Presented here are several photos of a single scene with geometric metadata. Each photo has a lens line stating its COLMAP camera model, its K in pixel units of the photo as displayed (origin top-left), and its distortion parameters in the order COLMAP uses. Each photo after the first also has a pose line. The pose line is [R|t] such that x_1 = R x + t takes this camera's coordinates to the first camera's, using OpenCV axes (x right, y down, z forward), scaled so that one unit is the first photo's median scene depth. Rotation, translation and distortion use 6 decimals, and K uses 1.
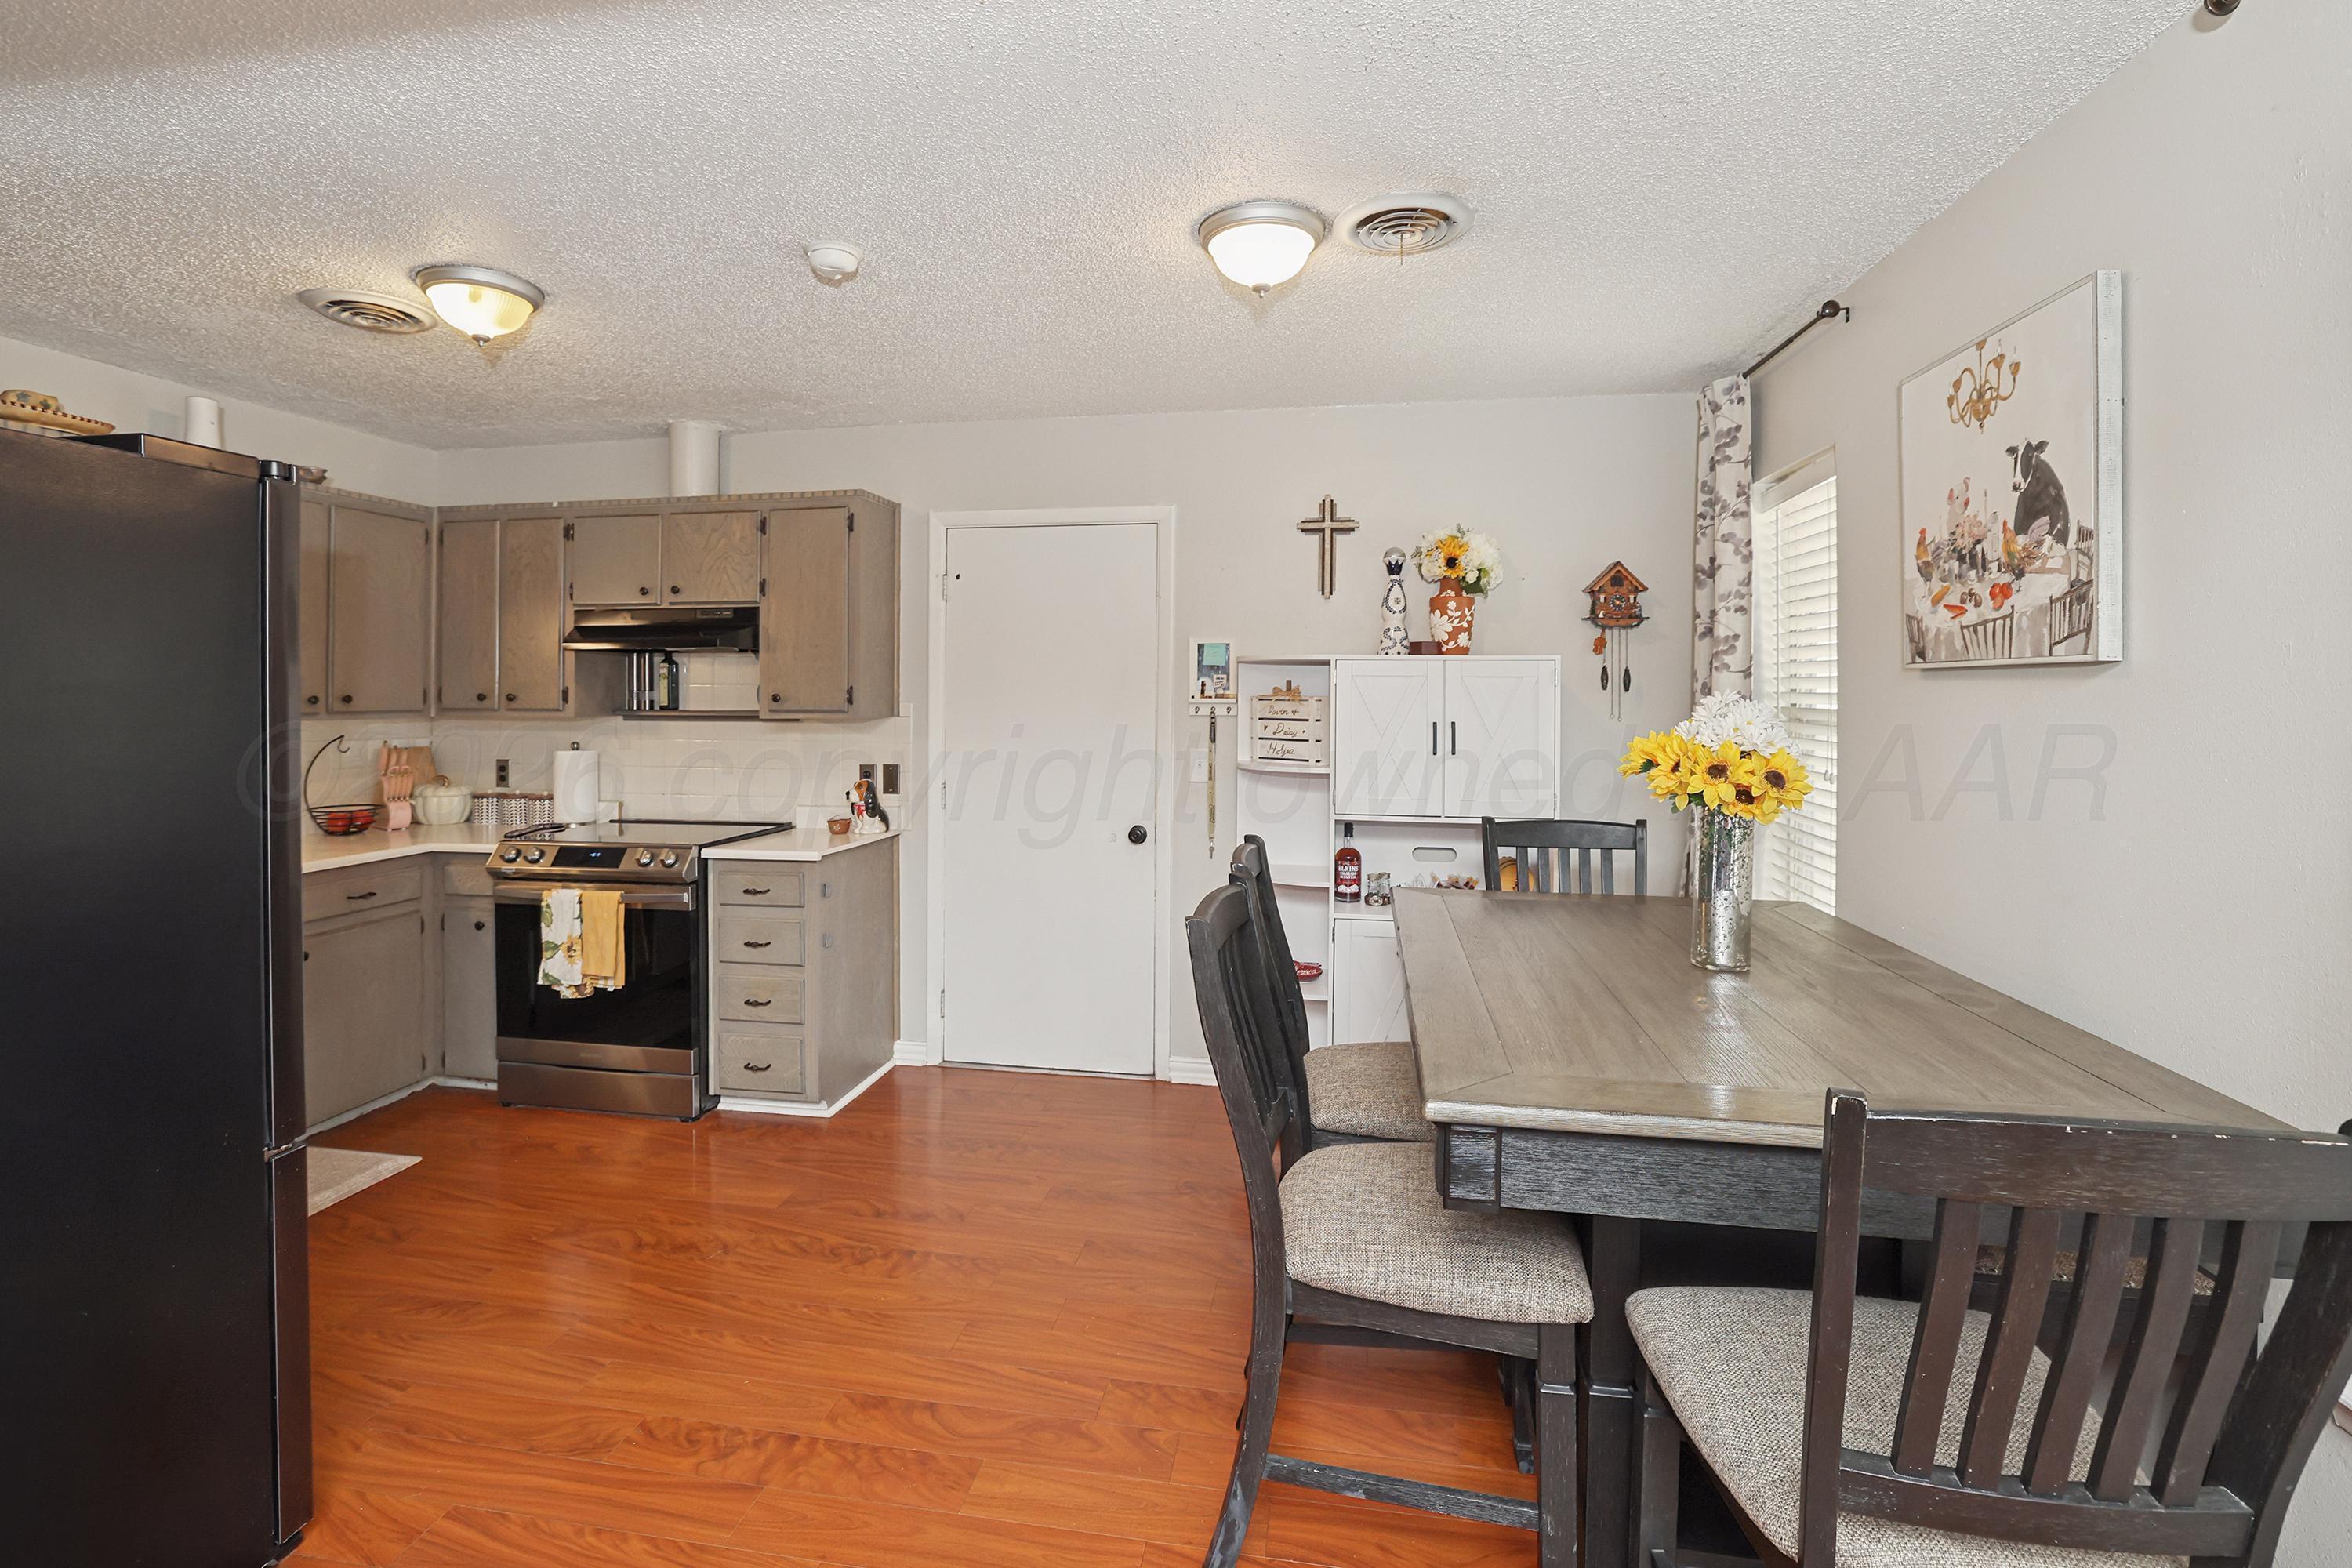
lens RADIAL K [[1031.1, 0, 1177.4], [0, 1031.1, 715.2], [0, 0, 1]] dist [-0.048896, 0.023017]
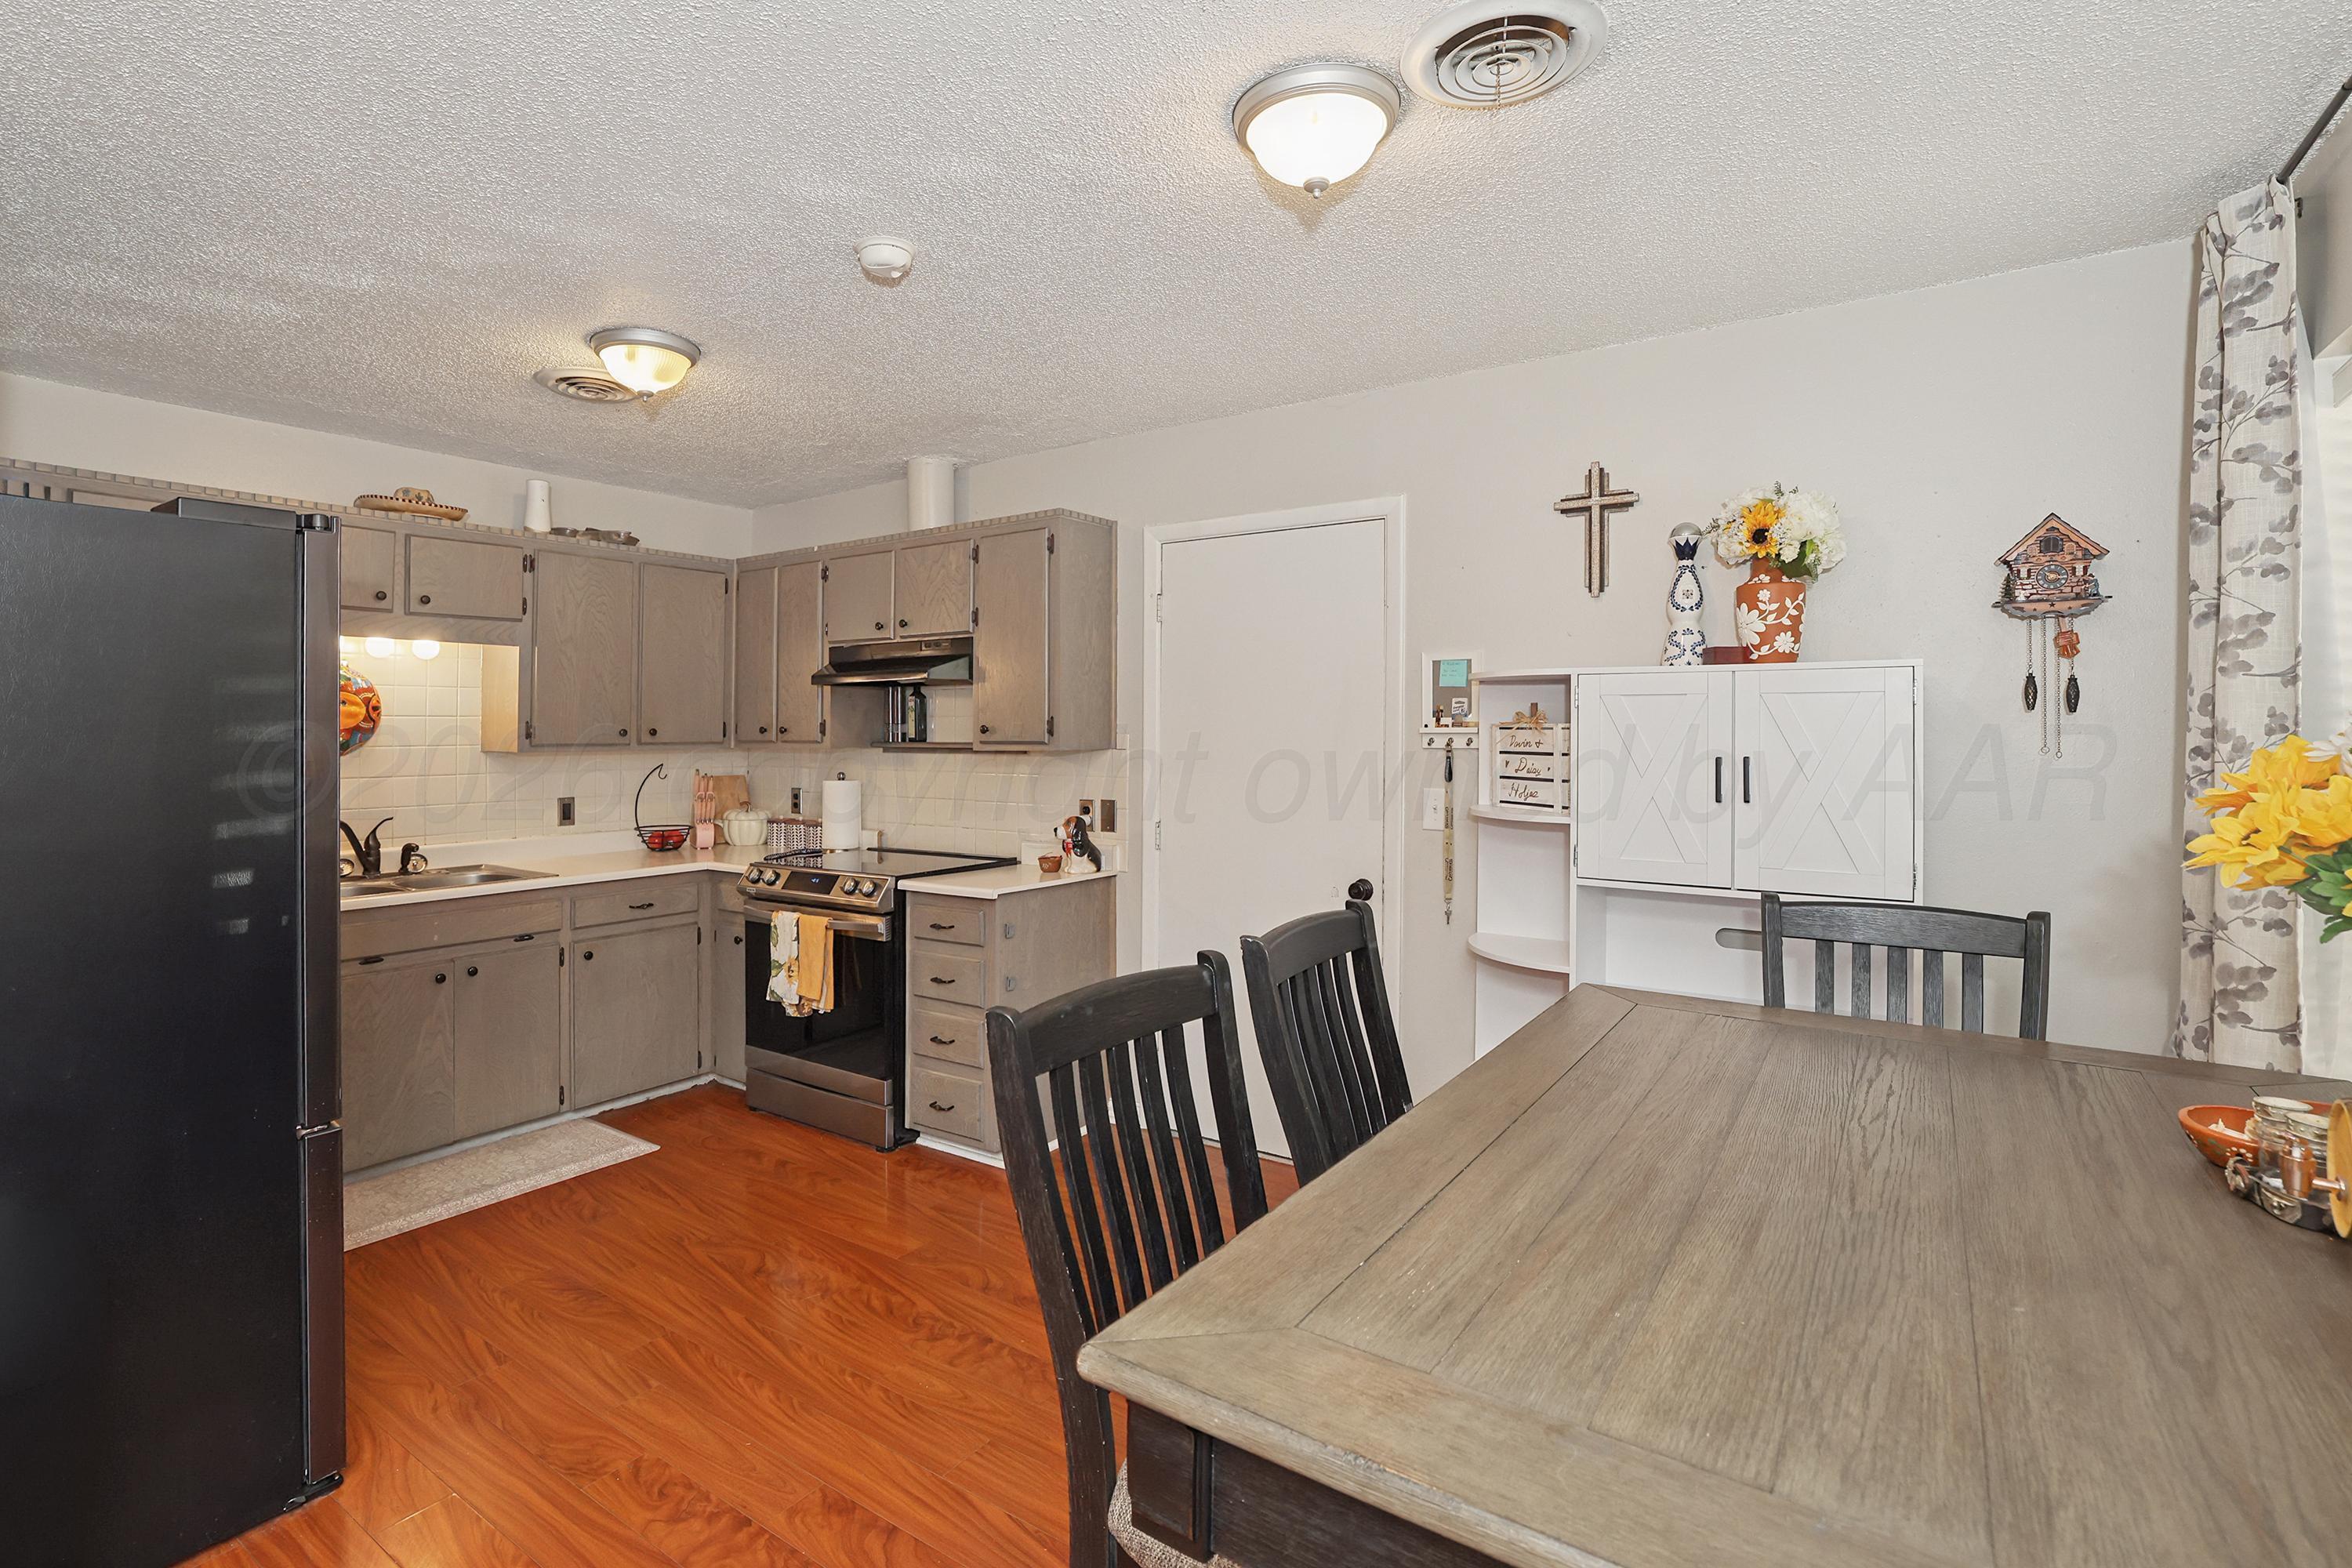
lens RADIAL K [[1073.7, 0, 1170.6], [0, 1073.7, 739.6], [0, 0, 1]] dist [-0.043365, 0.019224]
pose [[0.905377, -0.001616, -0.424605, 0.206552], [-0.003795, 0.999922, -0.011898, 0.004472], [0.424592, 0.012383, 0.905300, 0.152683]]
